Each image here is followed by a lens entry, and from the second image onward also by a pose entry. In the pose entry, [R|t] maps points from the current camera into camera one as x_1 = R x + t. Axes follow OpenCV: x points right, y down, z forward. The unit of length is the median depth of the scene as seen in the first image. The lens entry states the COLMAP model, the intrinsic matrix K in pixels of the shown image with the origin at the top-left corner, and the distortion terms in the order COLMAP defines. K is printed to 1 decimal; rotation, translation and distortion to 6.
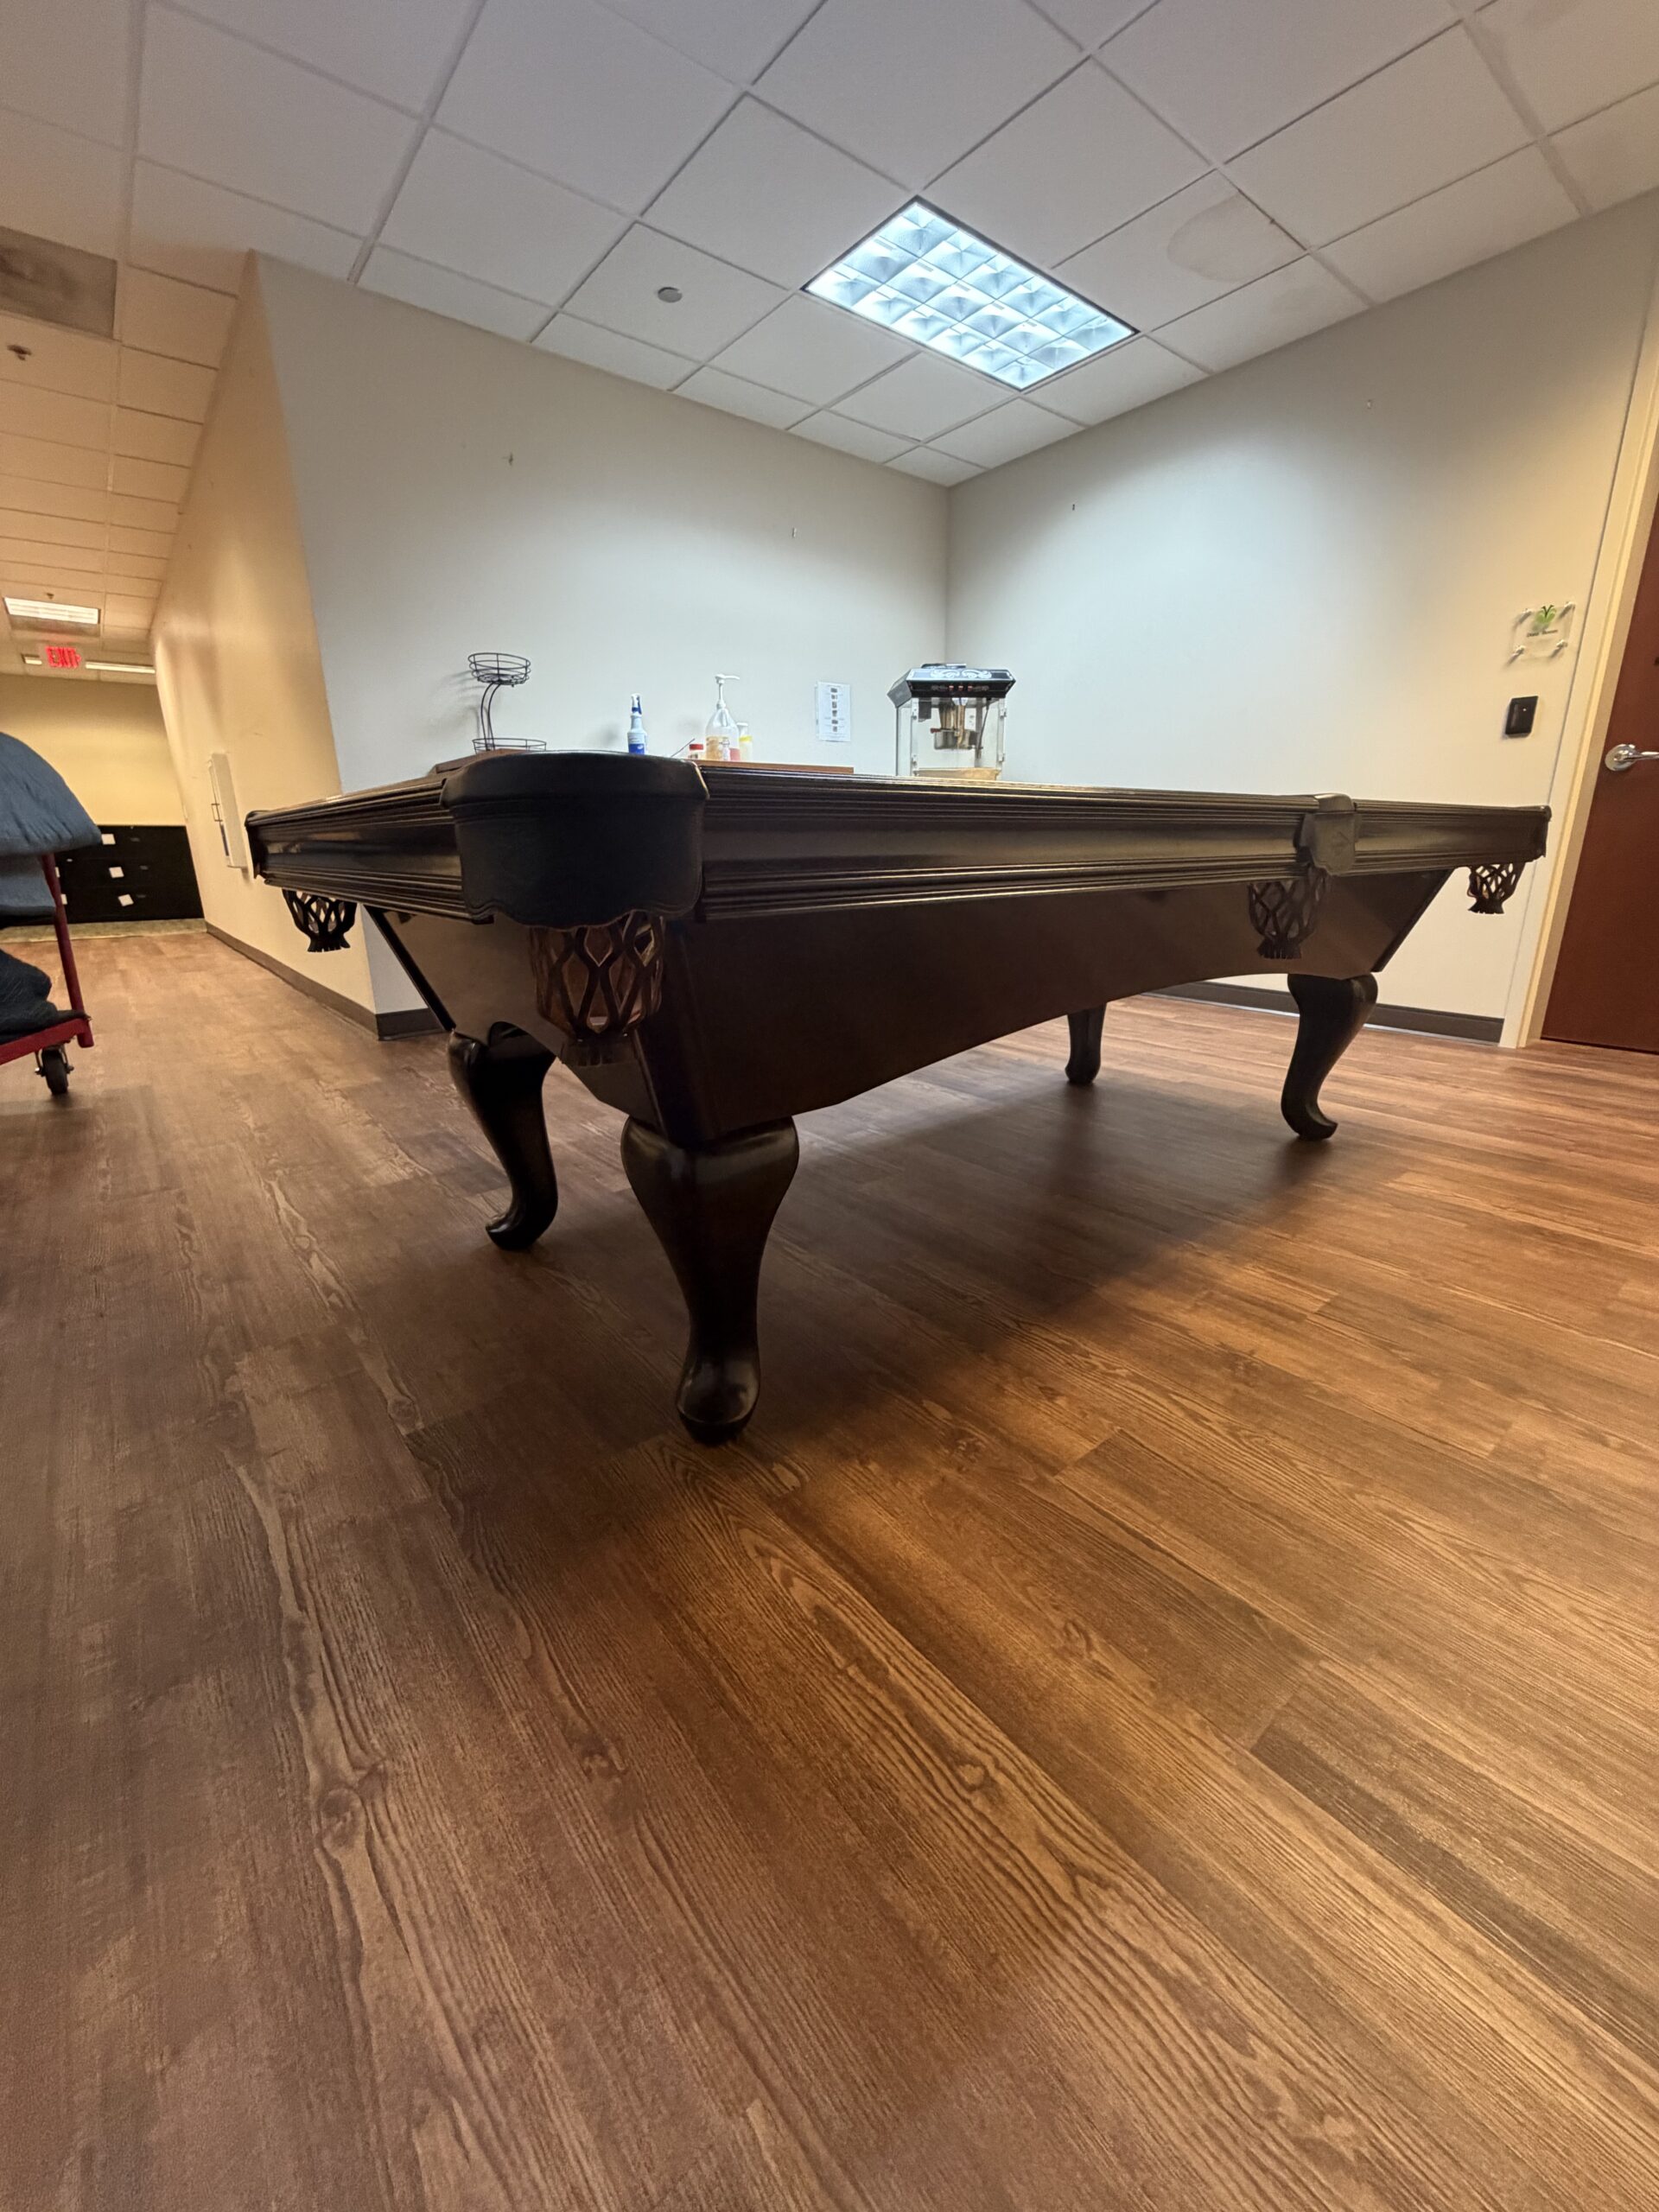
lens RADIAL K [[882.8, 0, 829.4], [0, 882.8, 1097.5], [0, 0, 1]] dist [-0.002194, 0.000571]
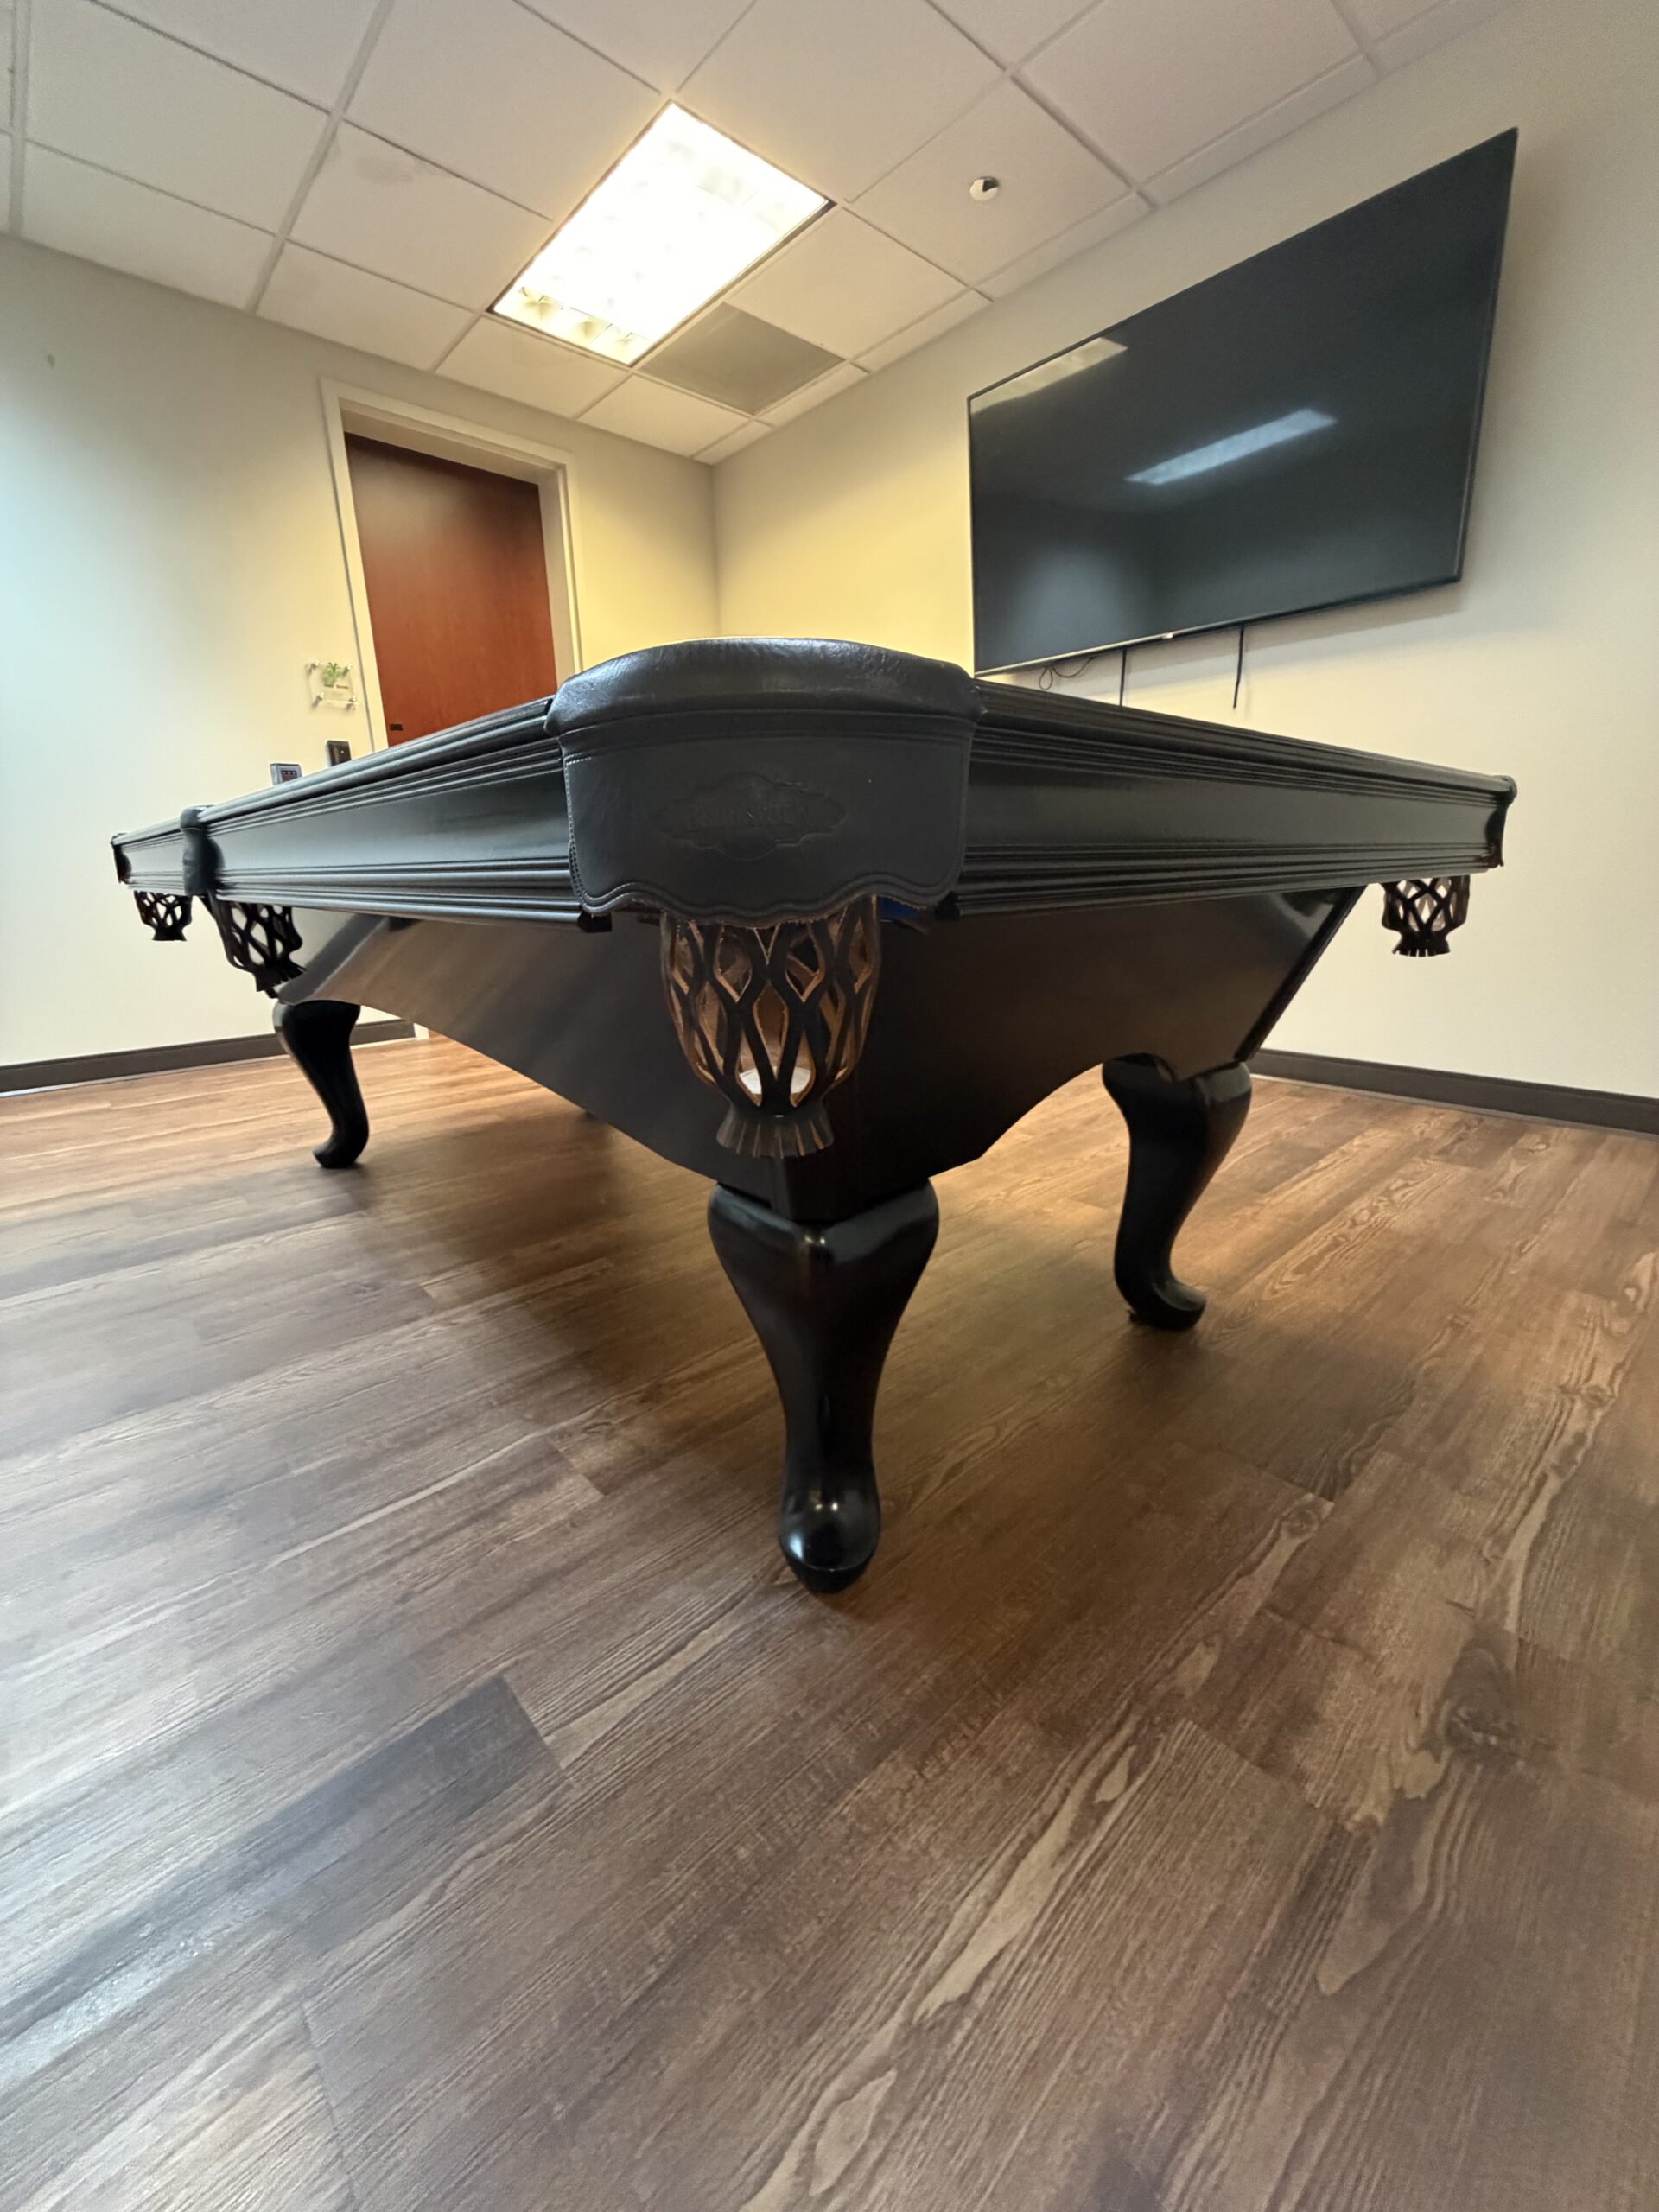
lens RADIAL K [[882.8, 0, 832.0], [0, 882.8, 1095.7], [0, 0, 1]] dist [-0.002194, 0.000571]
pose [[-0.062818, -0.247946, 0.966735, -1.031022], [0.296748, 0.920199, 0.255293, -0.304073], [-0.952887, 0.302914, 0.015772, 1.157429]]
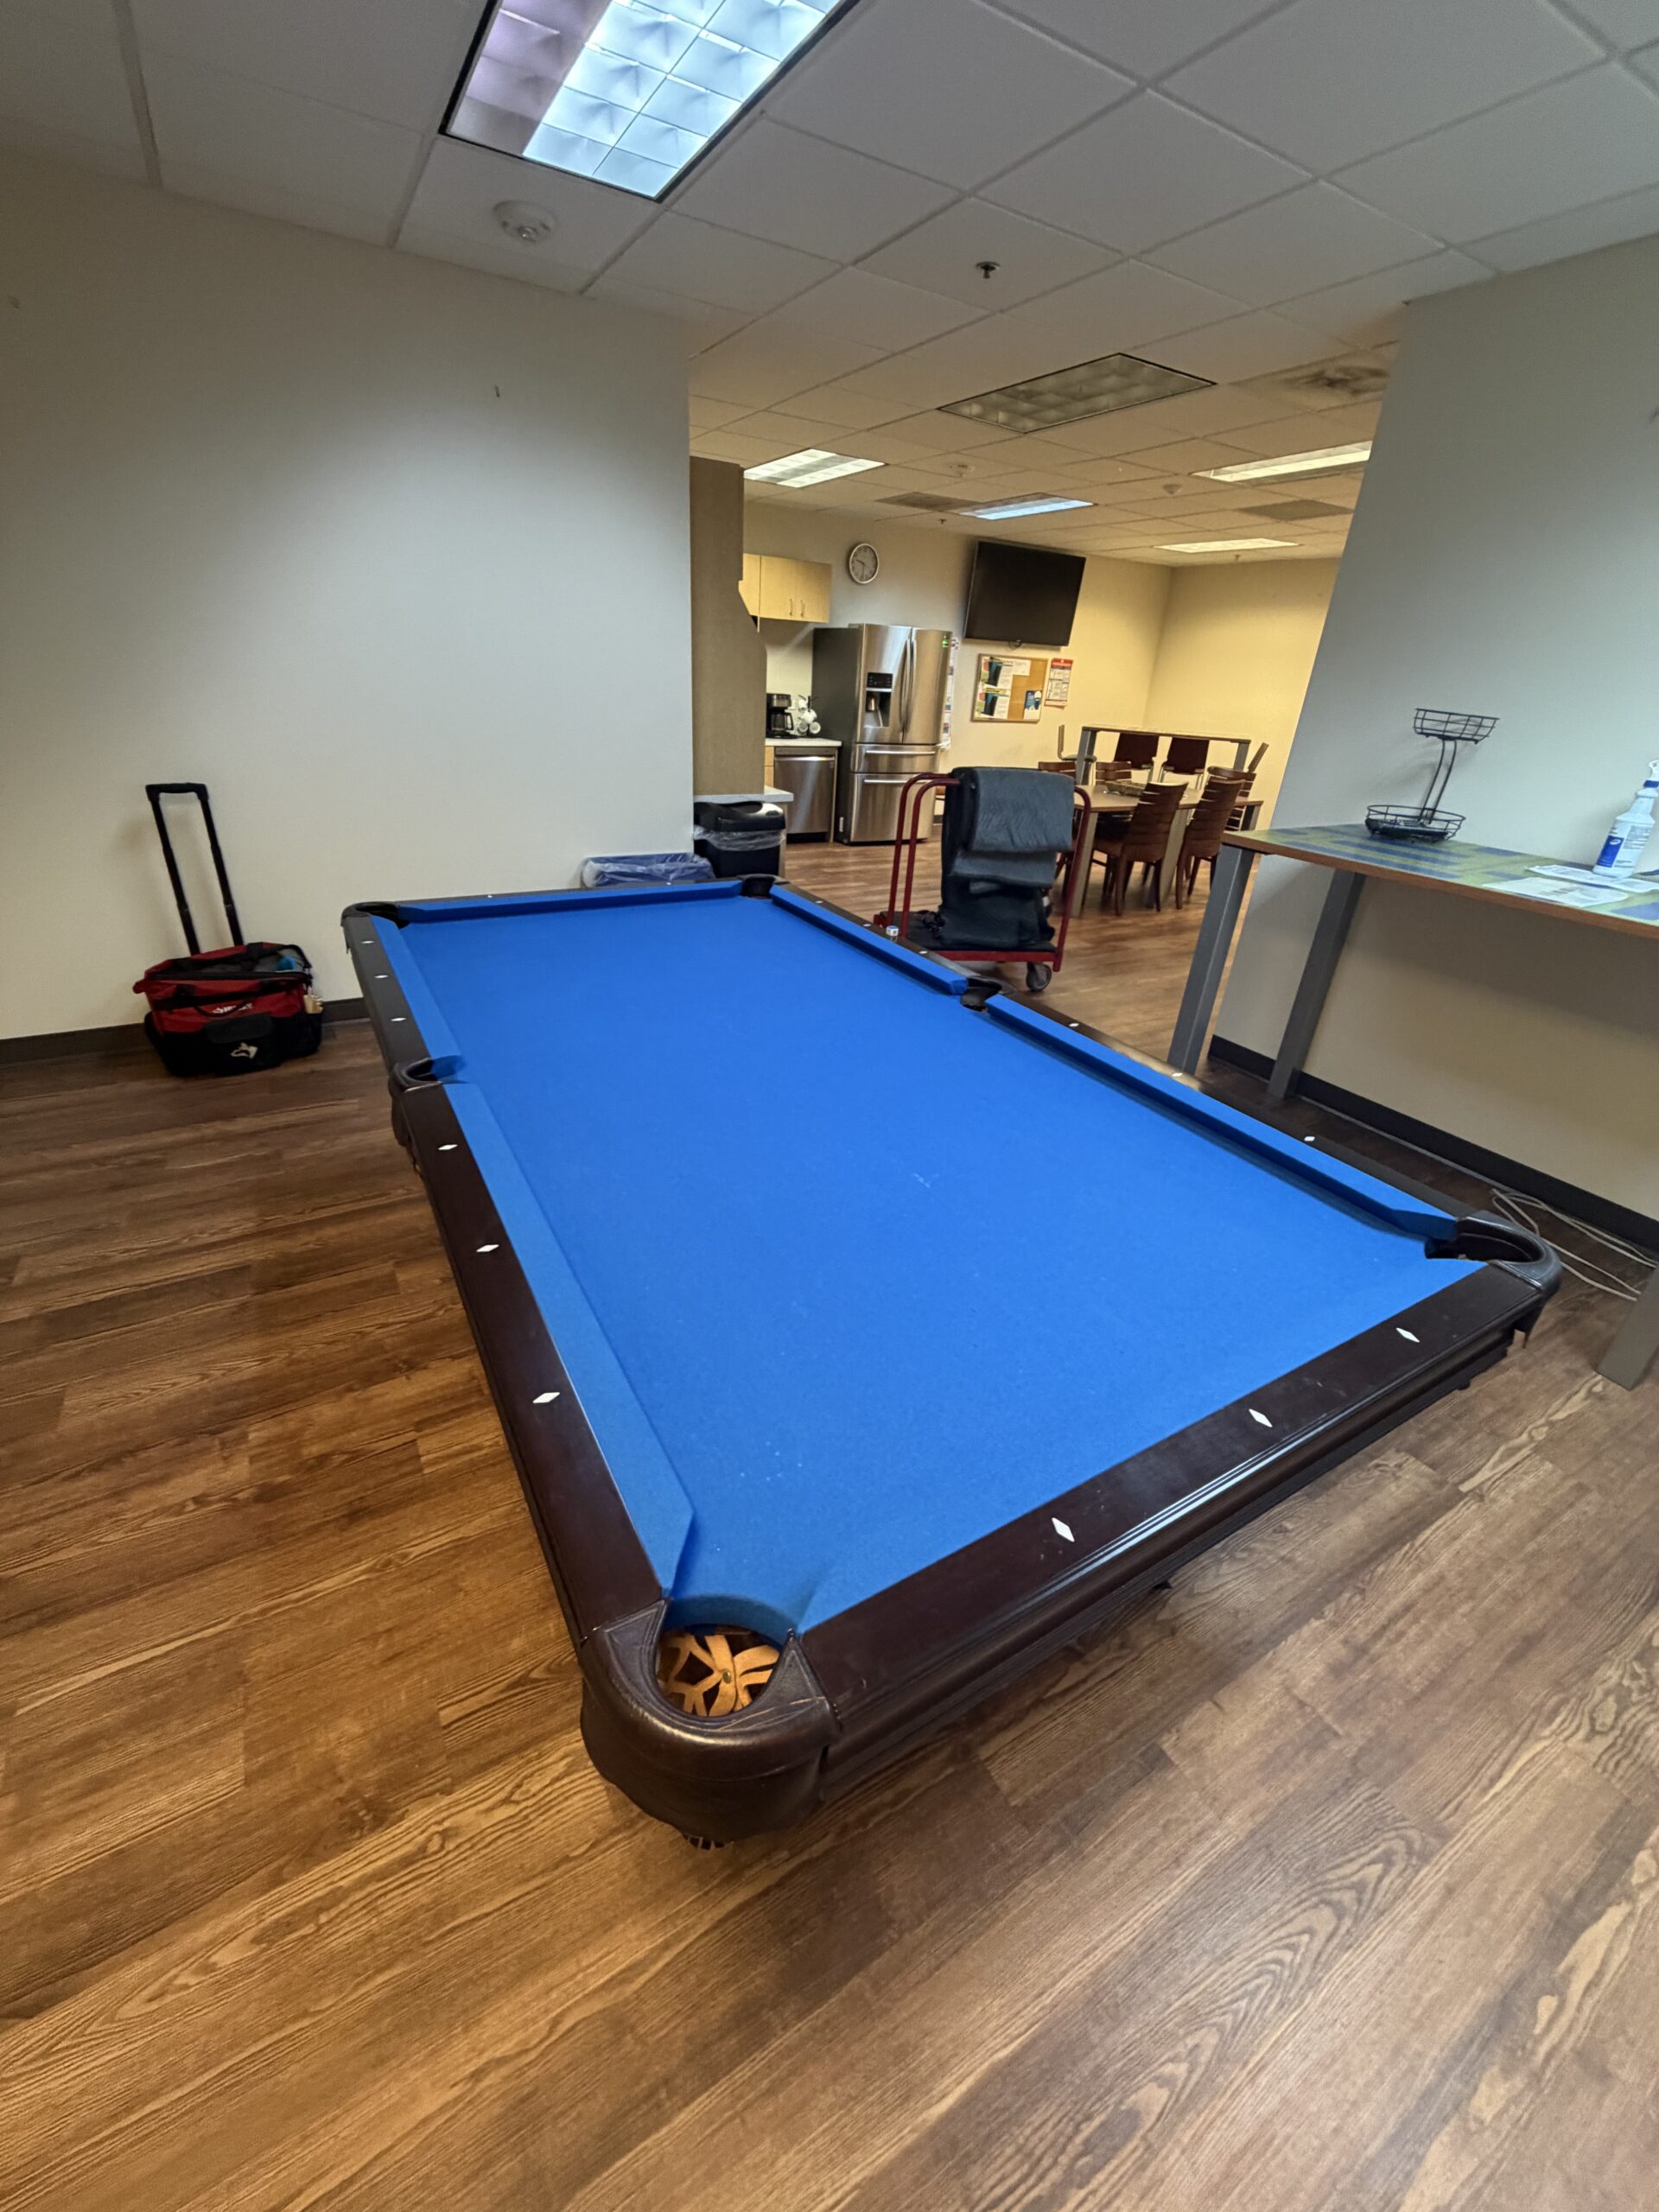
lens RADIAL K [[882.8, 0, 830.1], [0, 882.8, 1095.5], [0, 0, 1]] dist [-0.002194, 0.000571]
pose [[-0.152236, 0.439146, -0.885424, 1.453658], [-0.324403, 0.824031, 0.464474, -0.995910], [0.933588, 0.357943, 0.017013, 1.453968]]
